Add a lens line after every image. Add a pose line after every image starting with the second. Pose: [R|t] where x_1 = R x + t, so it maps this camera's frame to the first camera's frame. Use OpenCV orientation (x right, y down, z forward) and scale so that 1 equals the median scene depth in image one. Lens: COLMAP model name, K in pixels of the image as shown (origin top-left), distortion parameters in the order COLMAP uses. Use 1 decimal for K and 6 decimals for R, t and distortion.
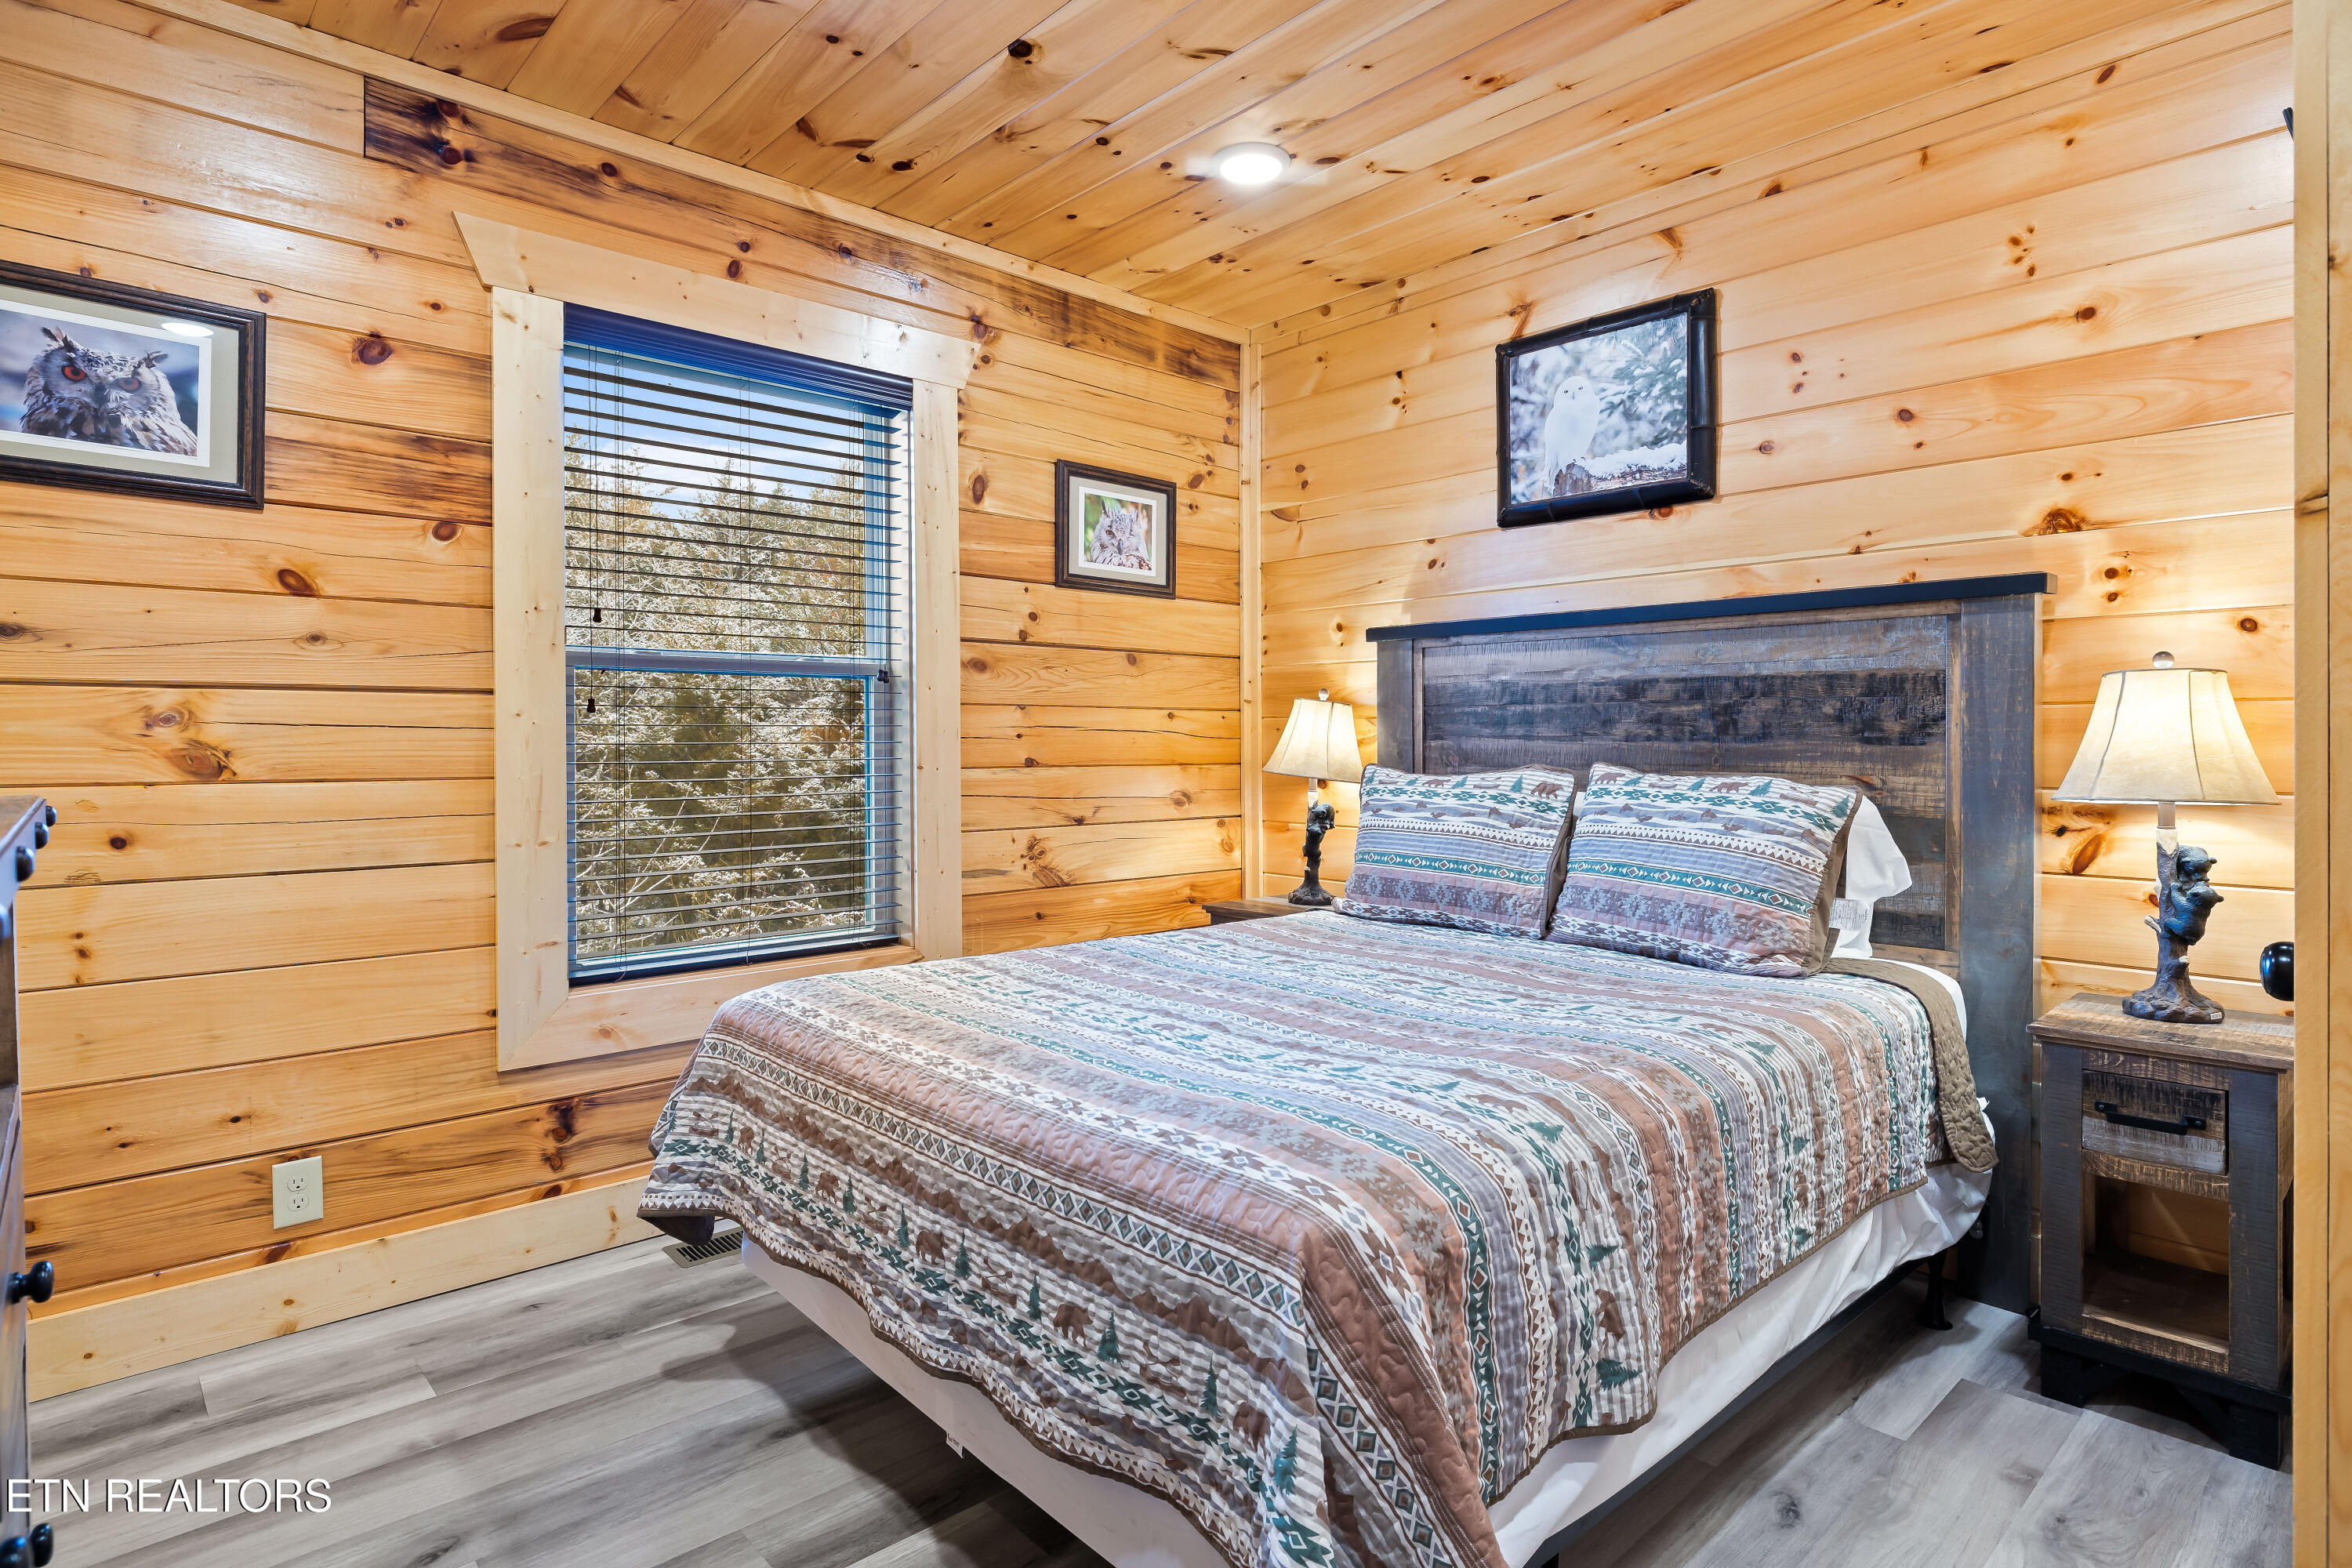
lens RADIAL K [[1240.7, 0, 1174.8], [0, 1240.7, 747.8], [0, 0, 1]] dist [0.004554, -0.001359]
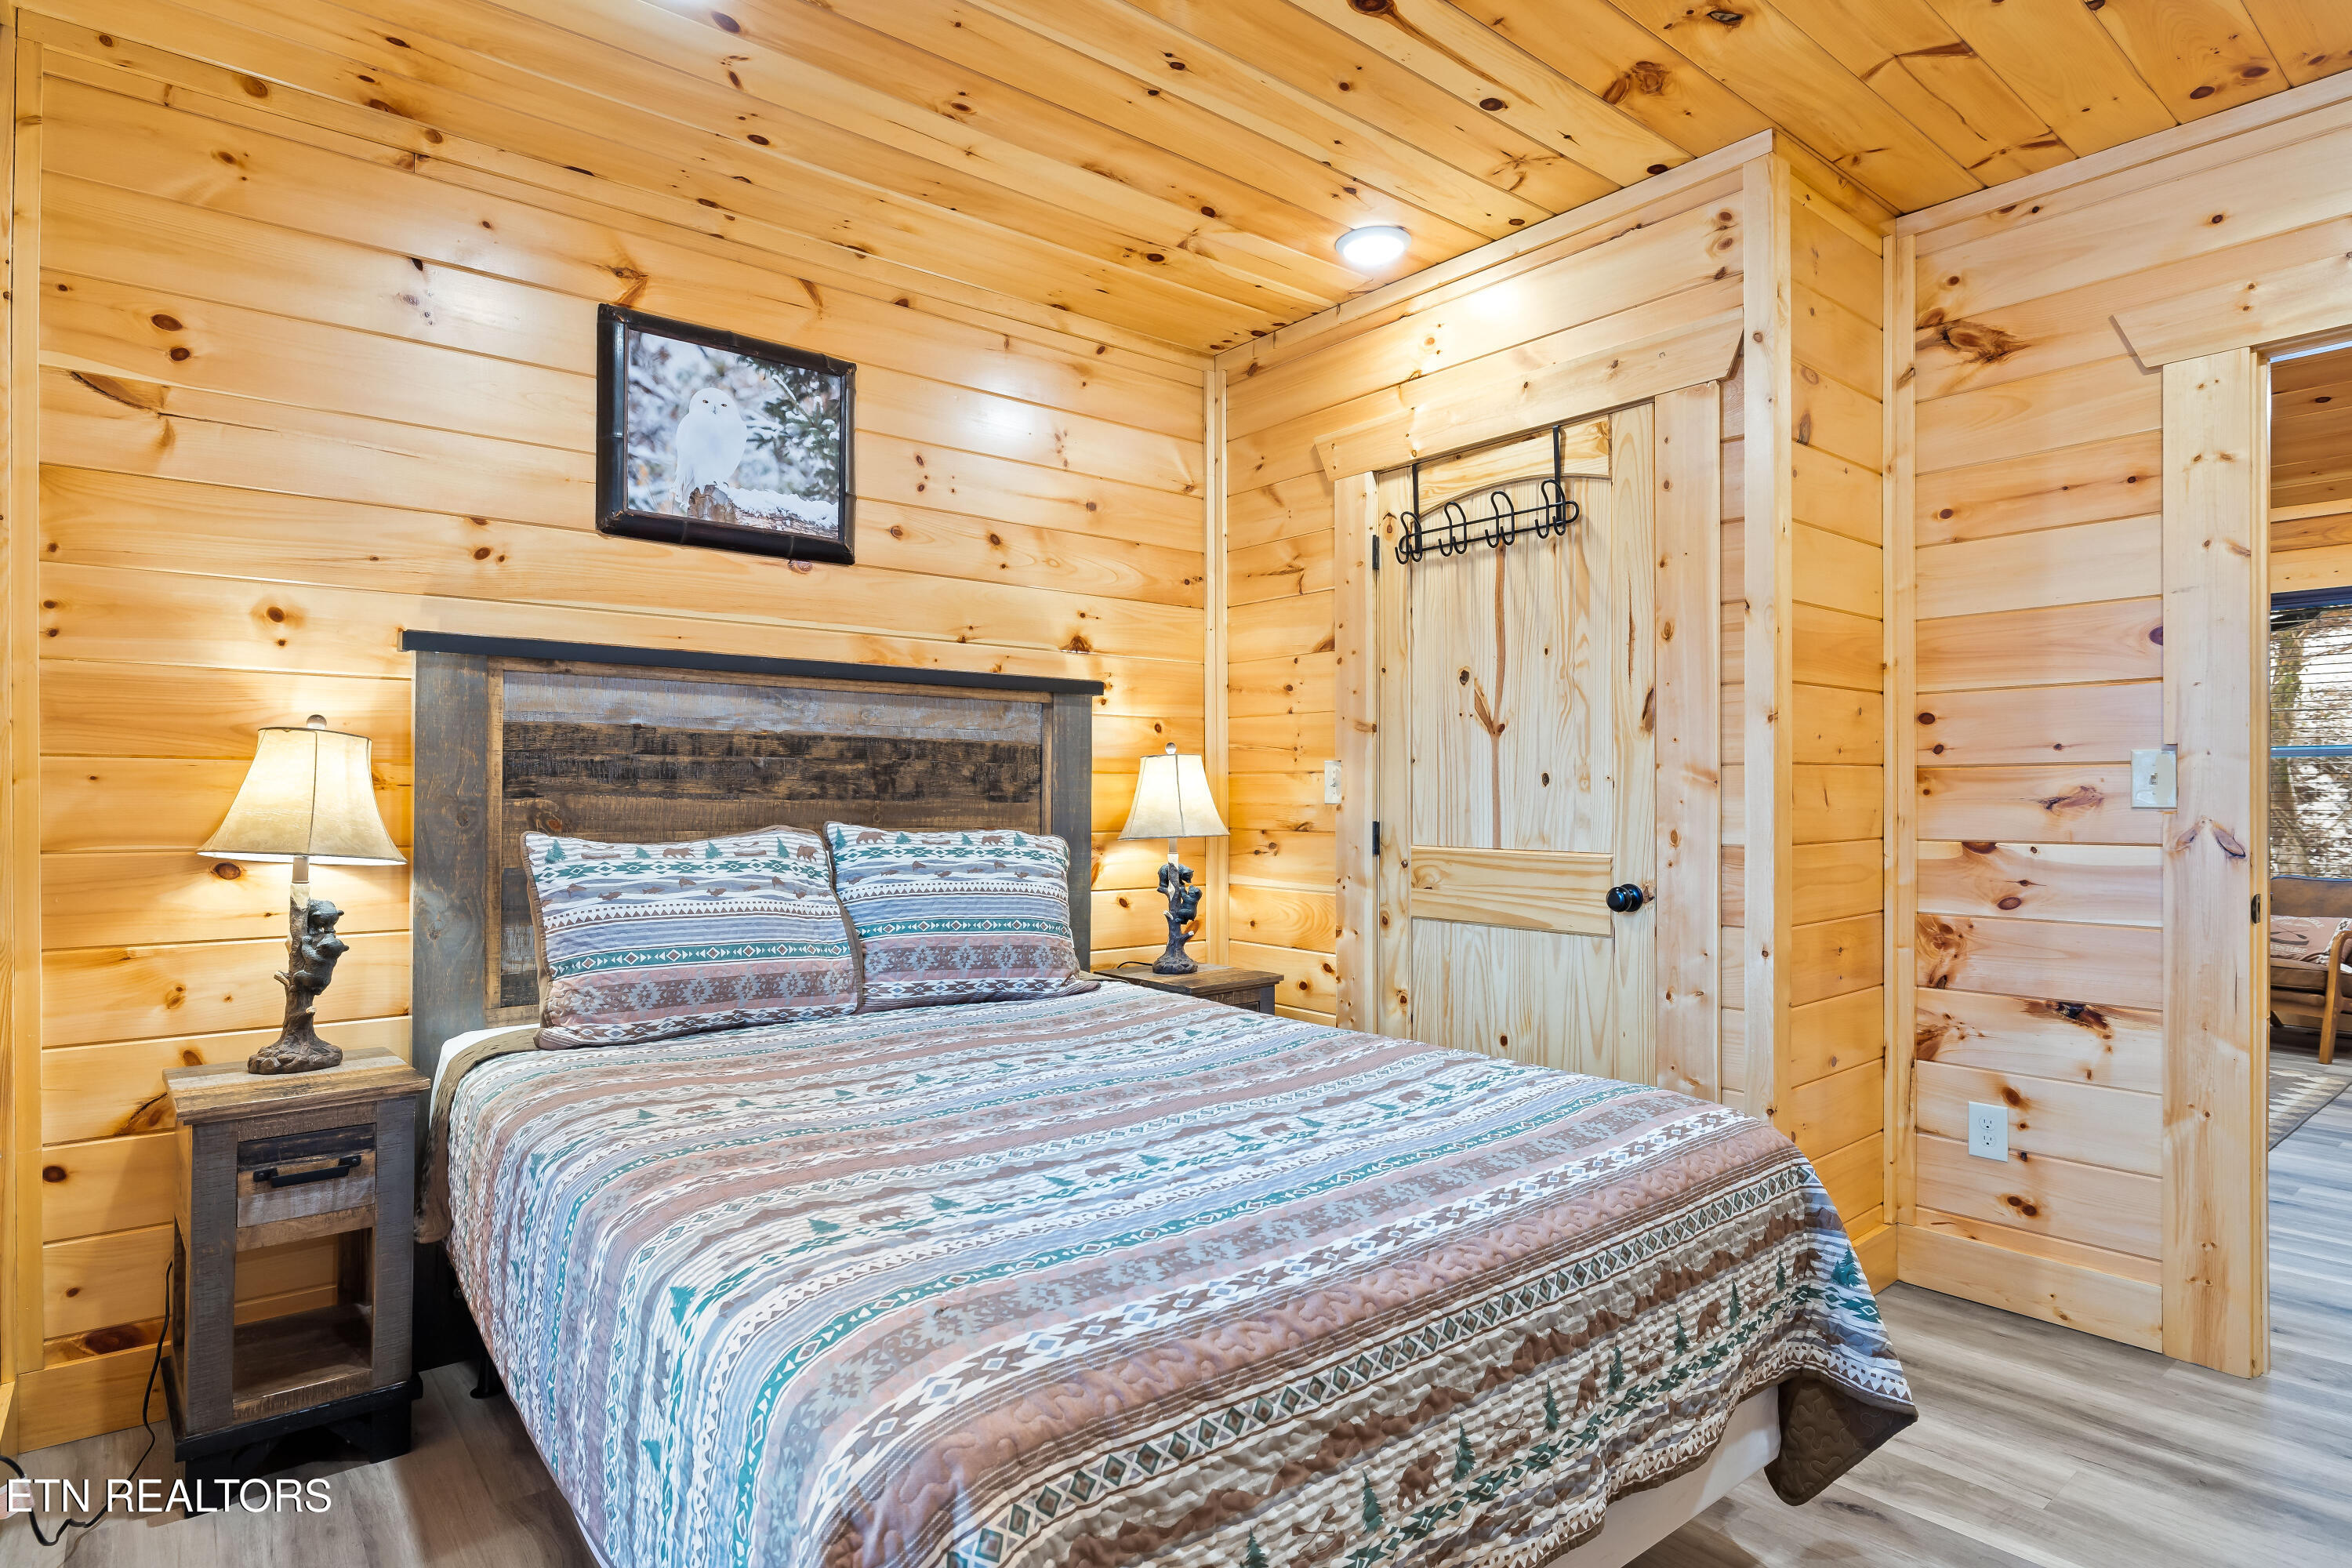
lens RADIAL K [[1240.7, 0, 1175.5], [0, 1240.7, 784.4], [0, 0, 1]] dist [0.004554, -0.001359]
pose [[0.061673, 0.011929, 0.998025, -0.567846], [0.006131, 0.999905, -0.012330, -0.003270], [-0.998078, 0.006880, 0.061594, 0.649814]]
